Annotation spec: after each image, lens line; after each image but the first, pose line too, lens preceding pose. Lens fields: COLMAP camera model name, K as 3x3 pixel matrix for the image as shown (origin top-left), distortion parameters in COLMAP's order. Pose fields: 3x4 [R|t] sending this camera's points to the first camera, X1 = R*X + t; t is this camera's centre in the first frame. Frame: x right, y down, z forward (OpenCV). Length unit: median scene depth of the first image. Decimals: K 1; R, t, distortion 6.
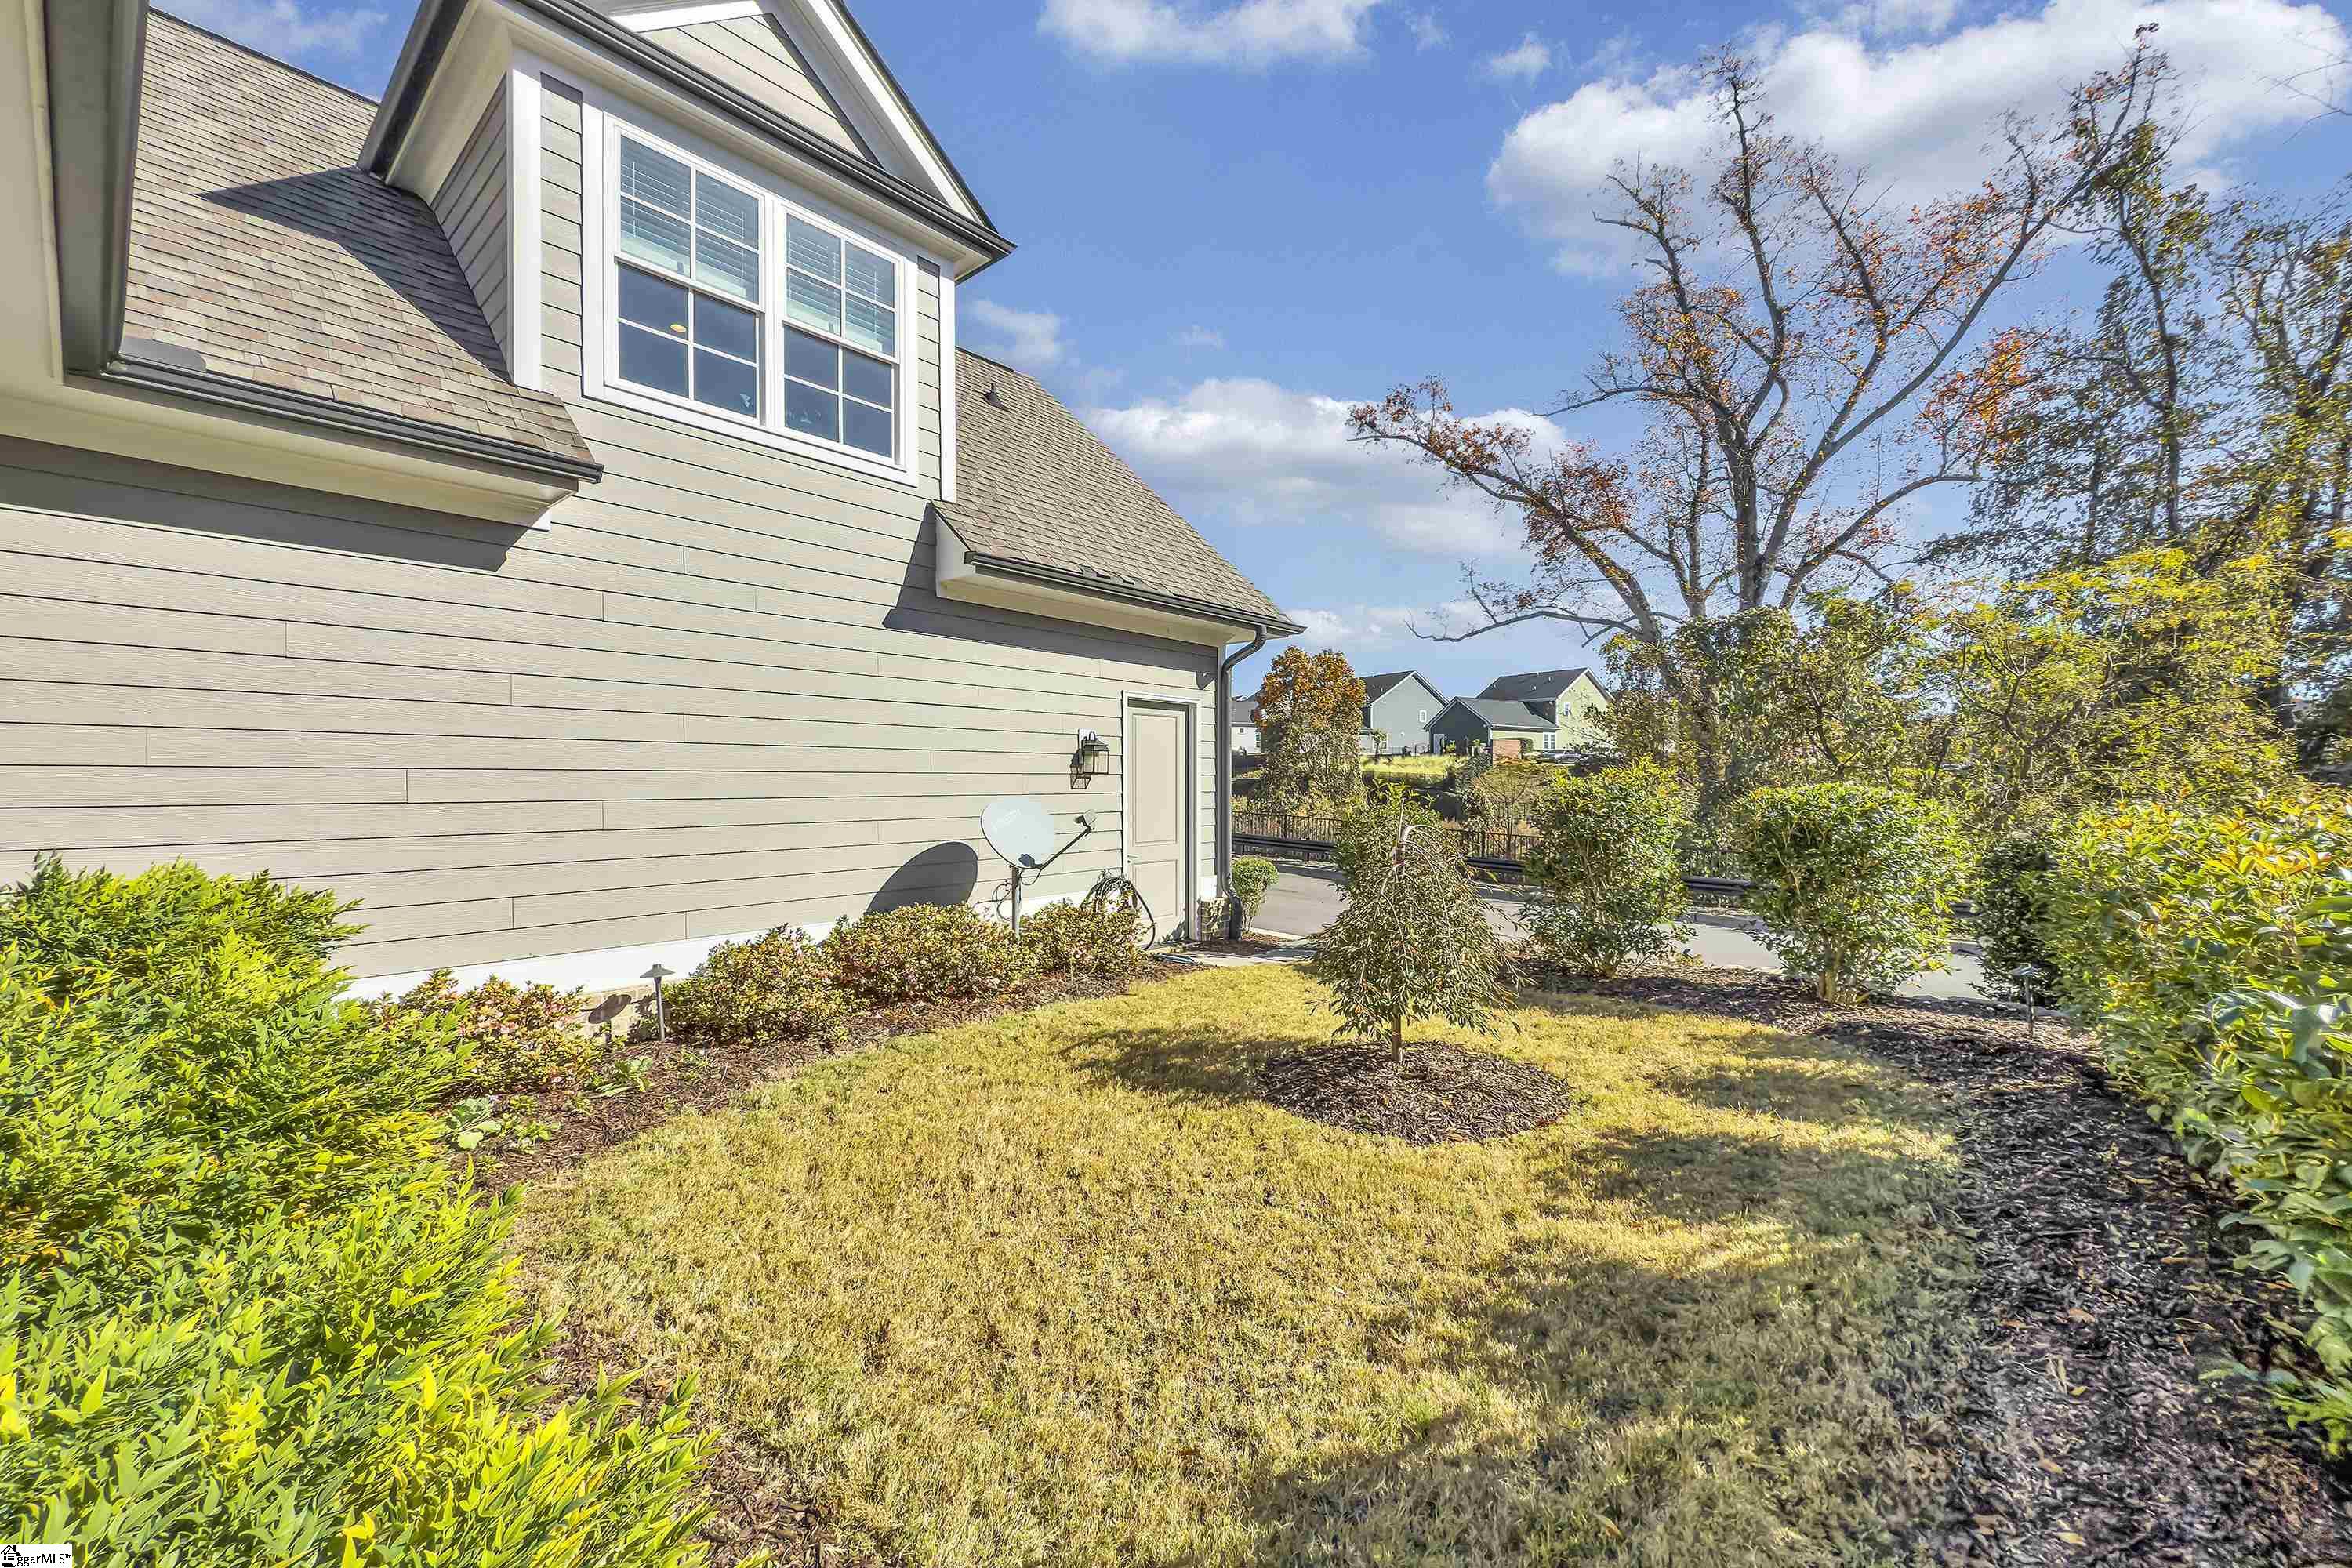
lens RADIAL K [[942.6, 0, 1178.6], [0, 942.6, 784.6], [0, 0, 1]] dist [0.000743, 0.000056]
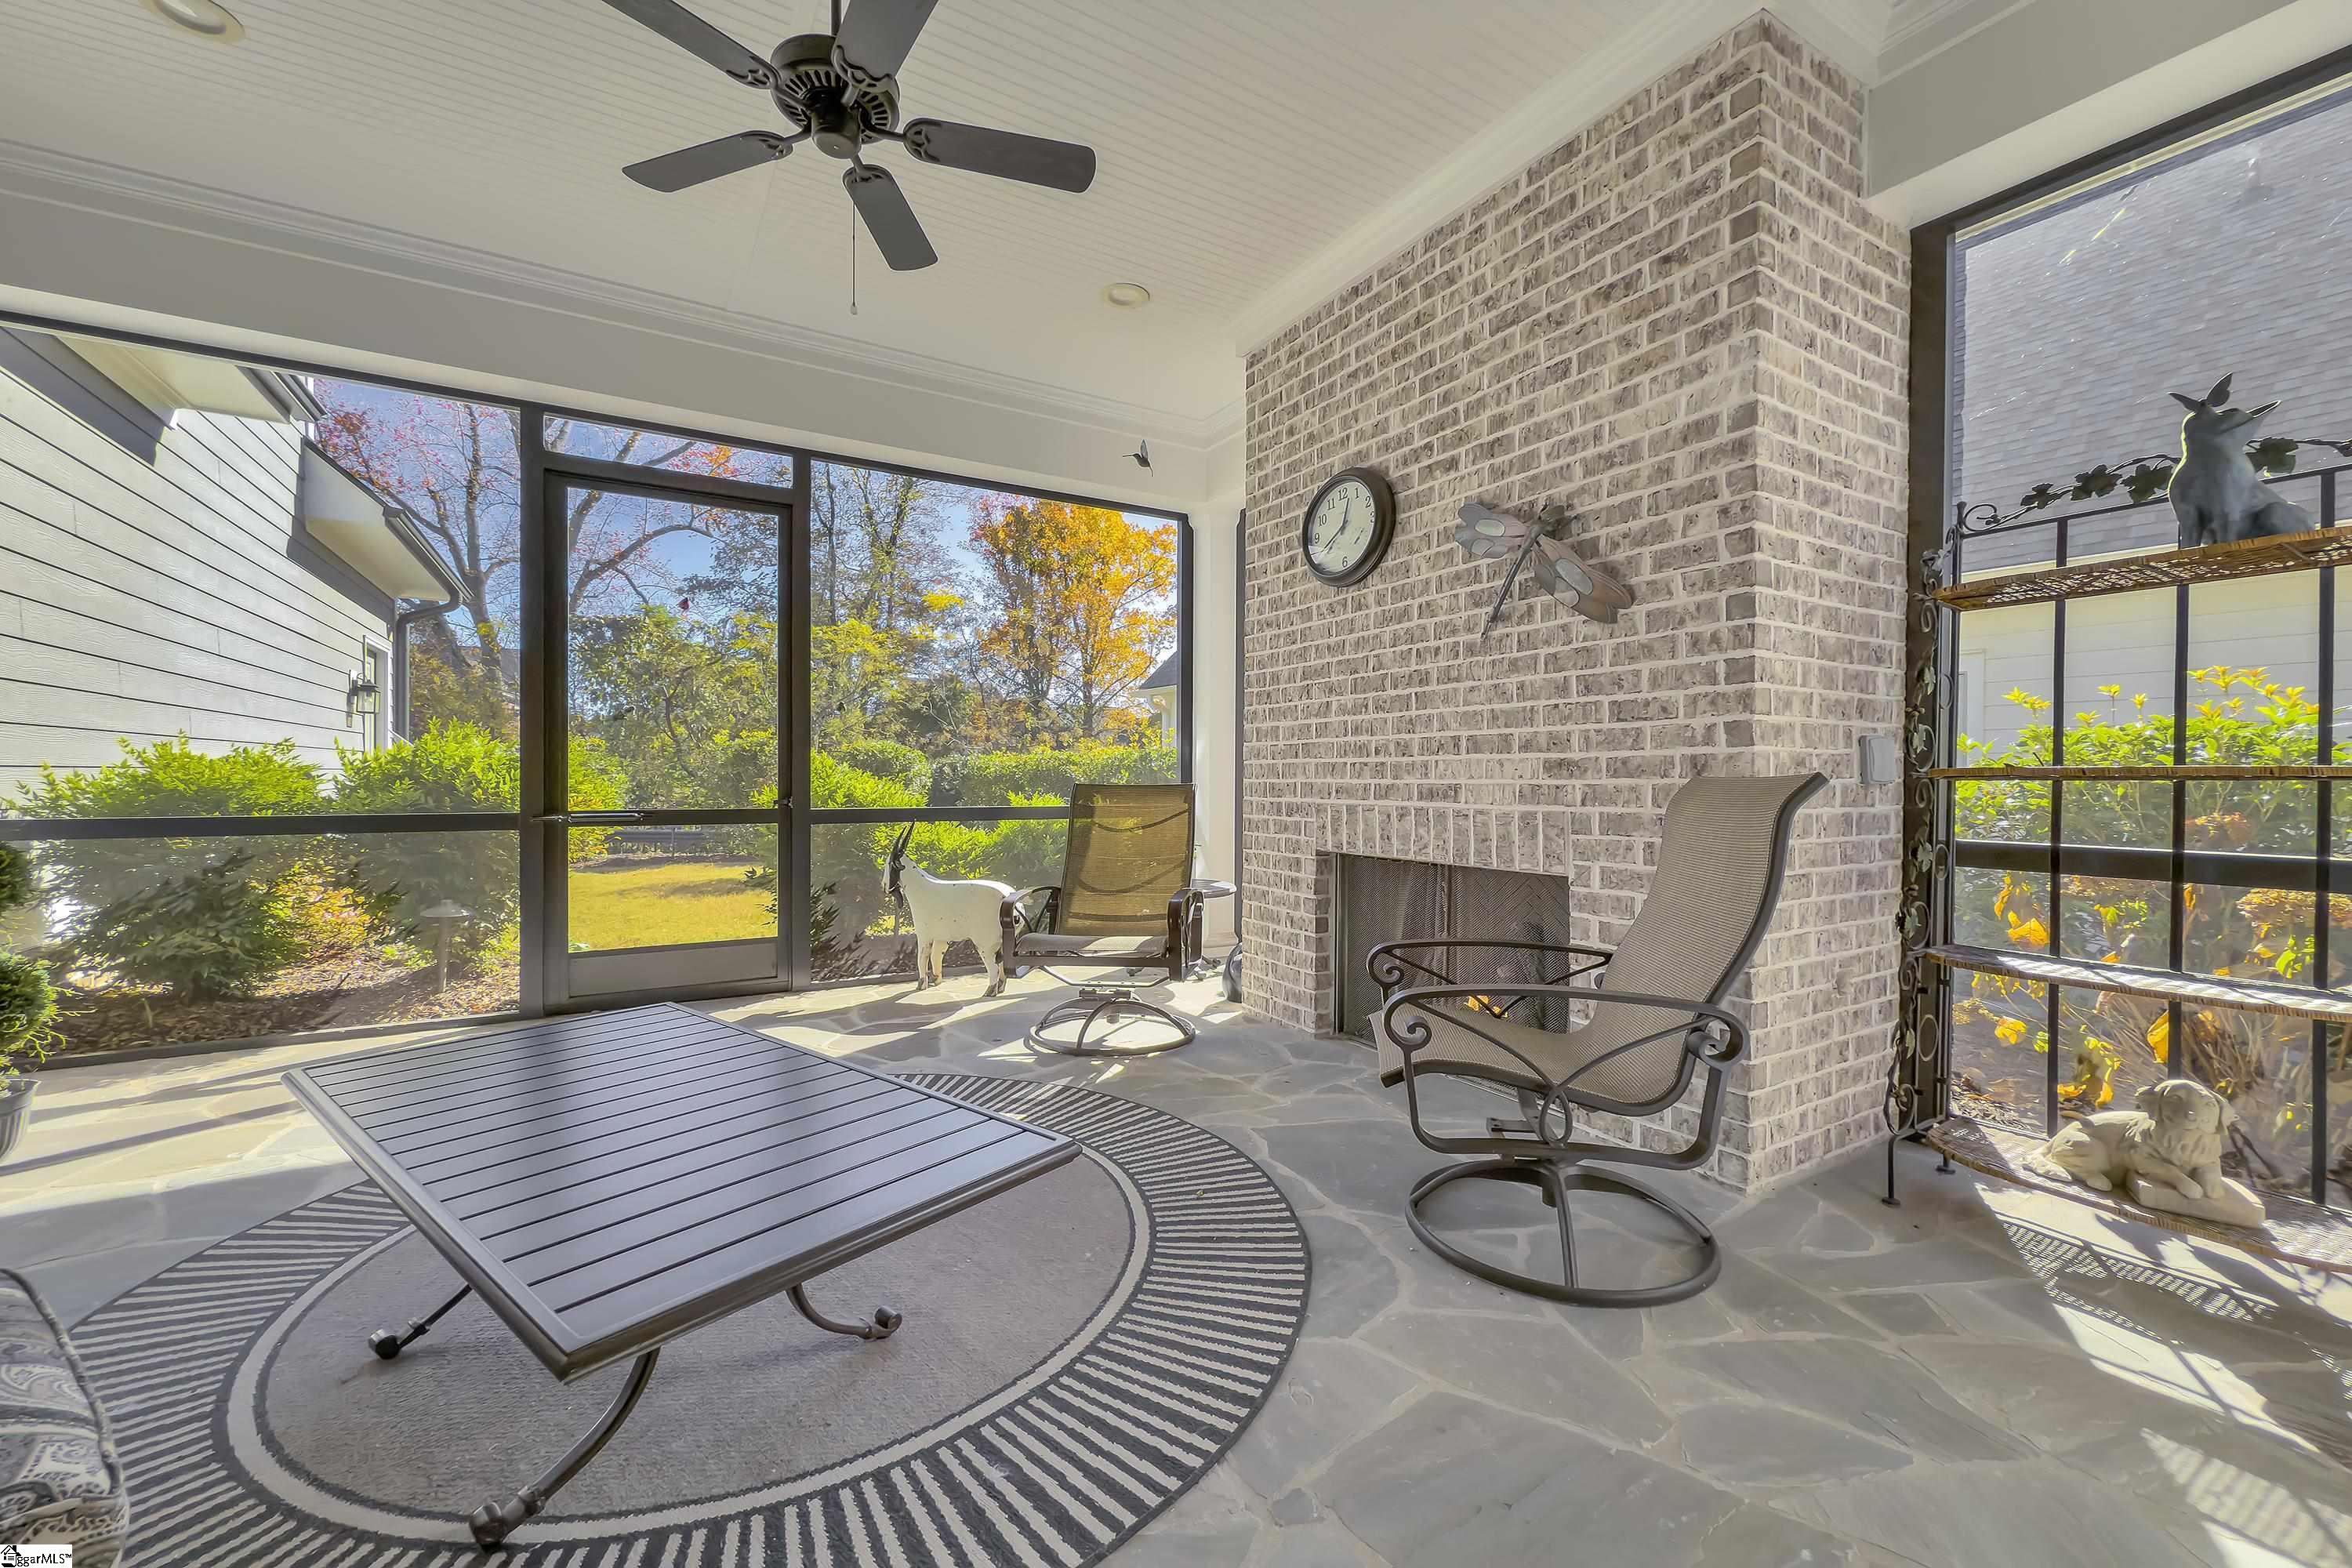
lens RADIAL K [[942.6, 0, 1178.6], [0, 942.6, 784.6], [0, 0, 1]] dist [0.000743, 0.000056]
pose [[0.318912, -0.002549, 0.947781, -1.011131], [-0.006294, 0.999969, 0.004807, 0.076718], [-0.947763, -0.007498, 0.318886, -0.267211]]
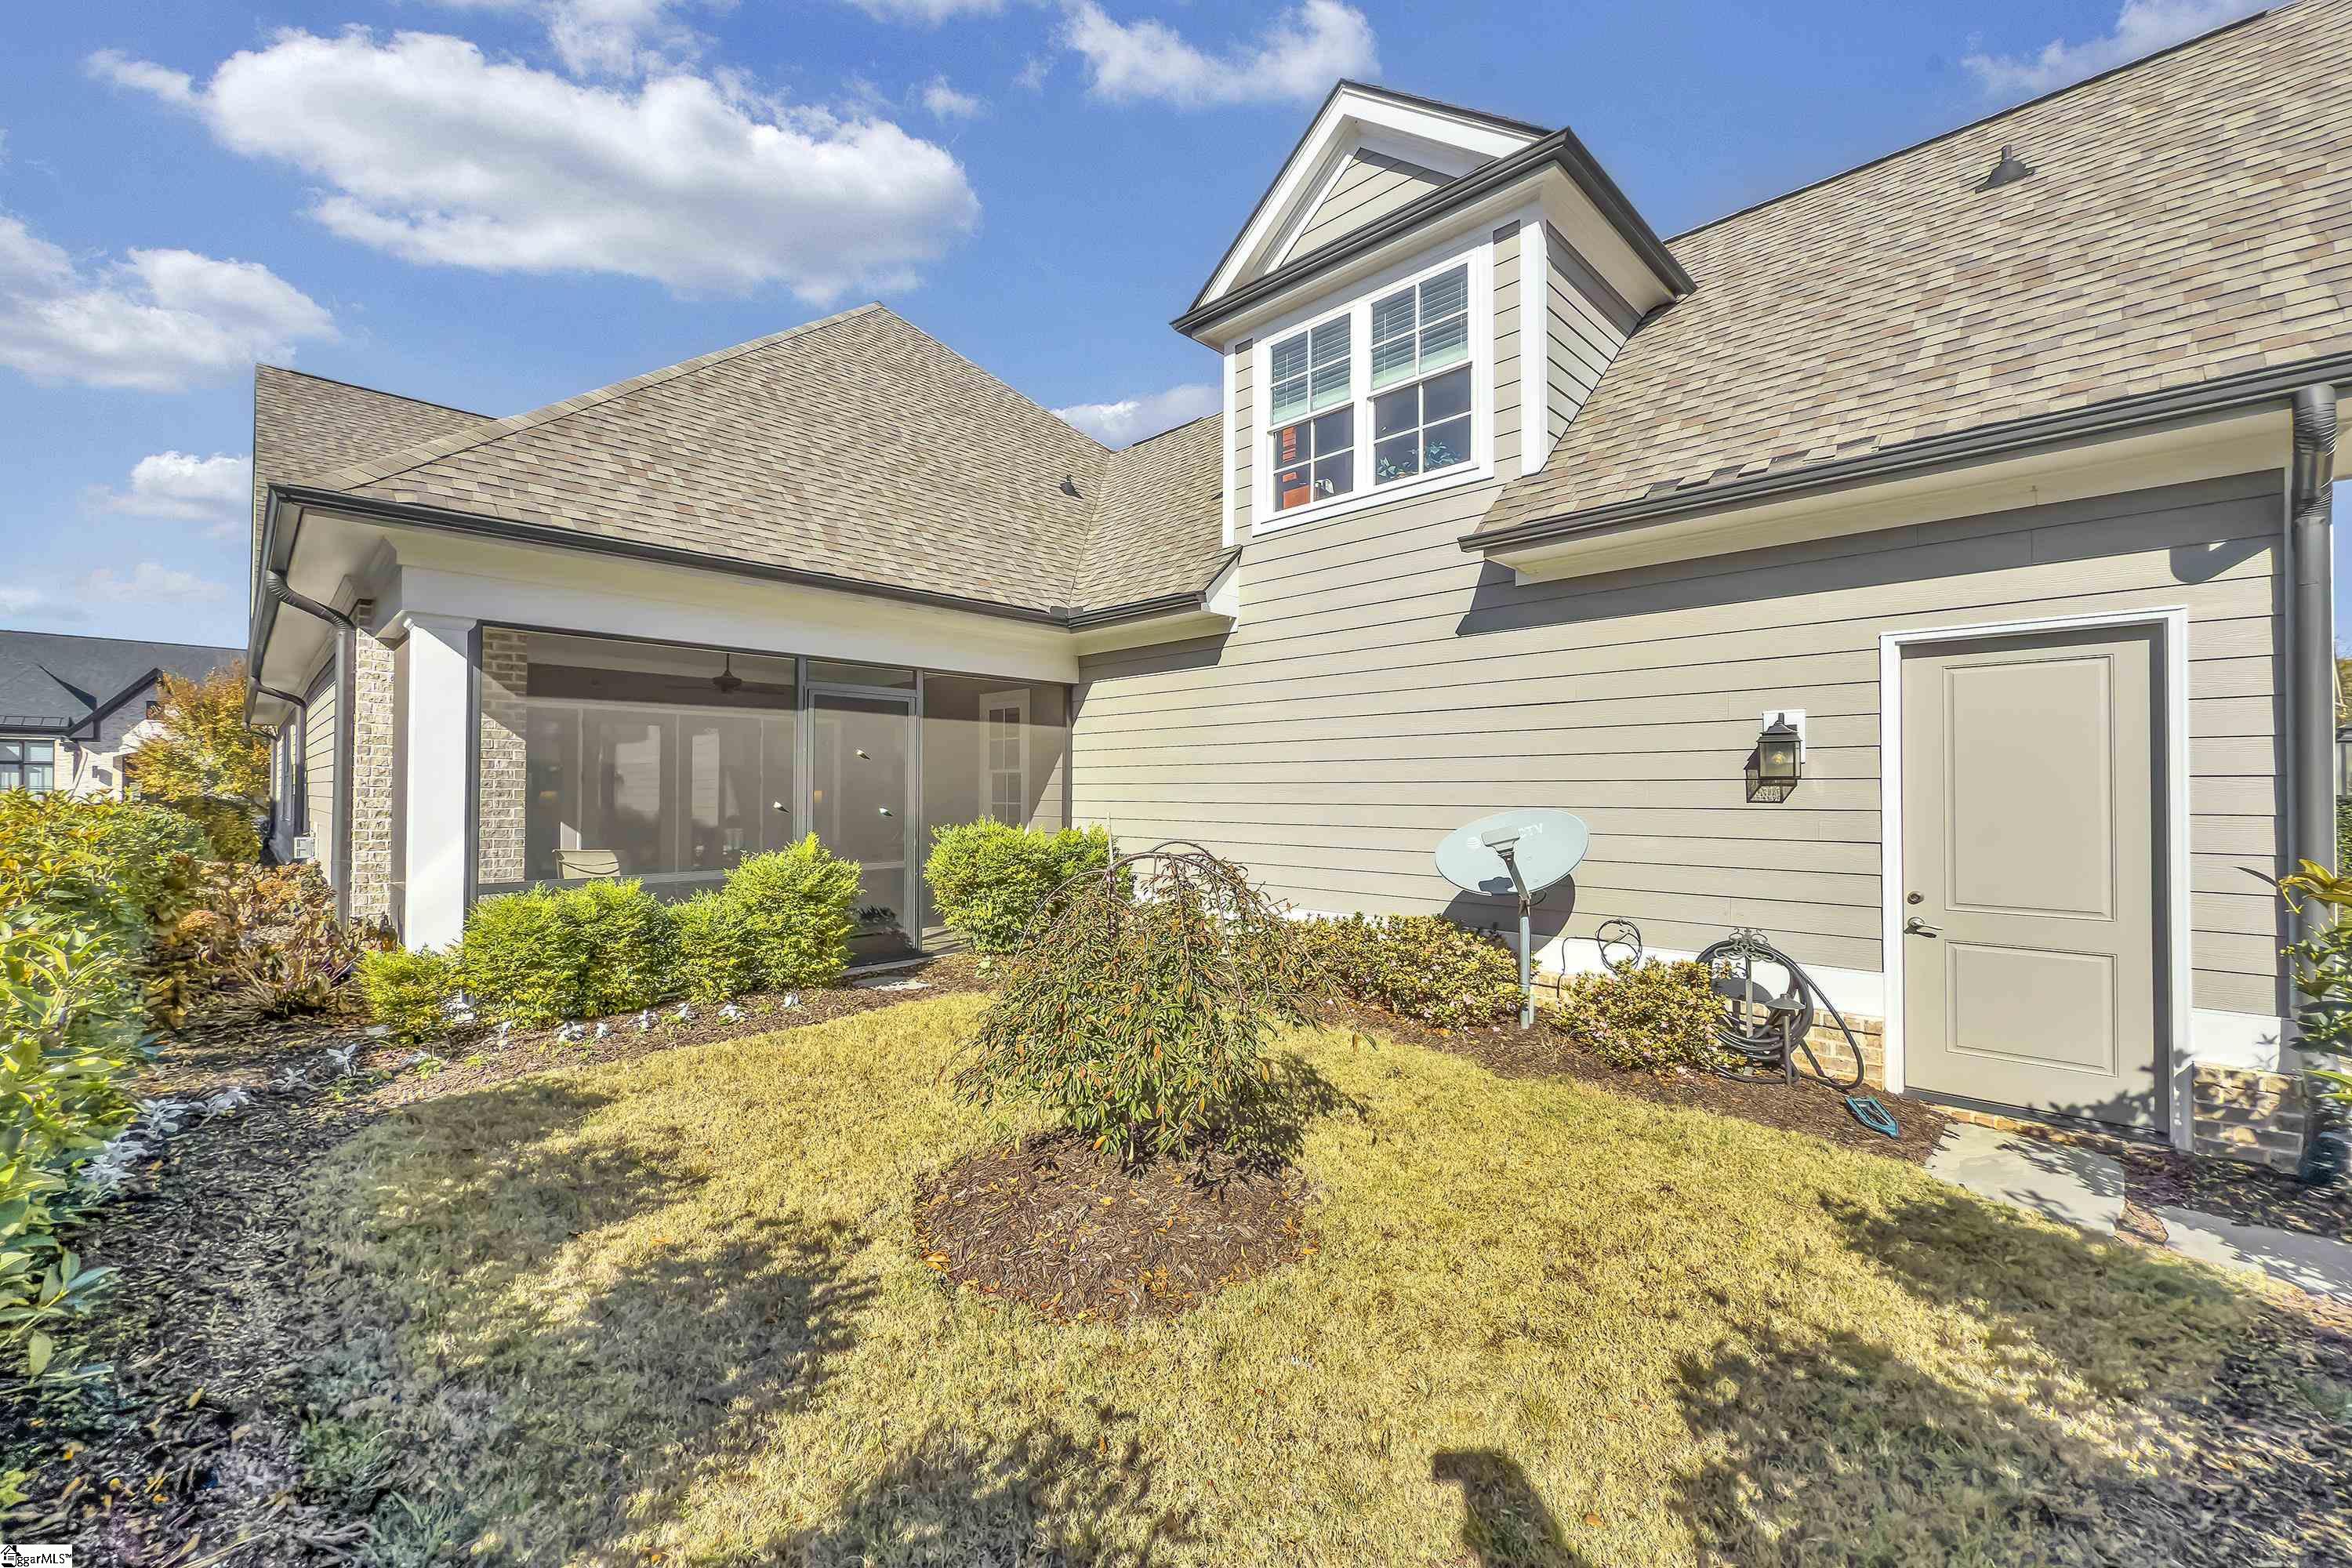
lens RADIAL K [[942.6, 0, 1178.6], [0, 942.6, 784.6], [0, 0, 1]] dist [0.000743, 0.000056]
pose [[-0.064349, -0.013716, -0.997833, 0.715697], [-0.008187, 0.999879, -0.013216, 0.005166], [0.997894, 0.007319, -0.064453, 0.797773]]
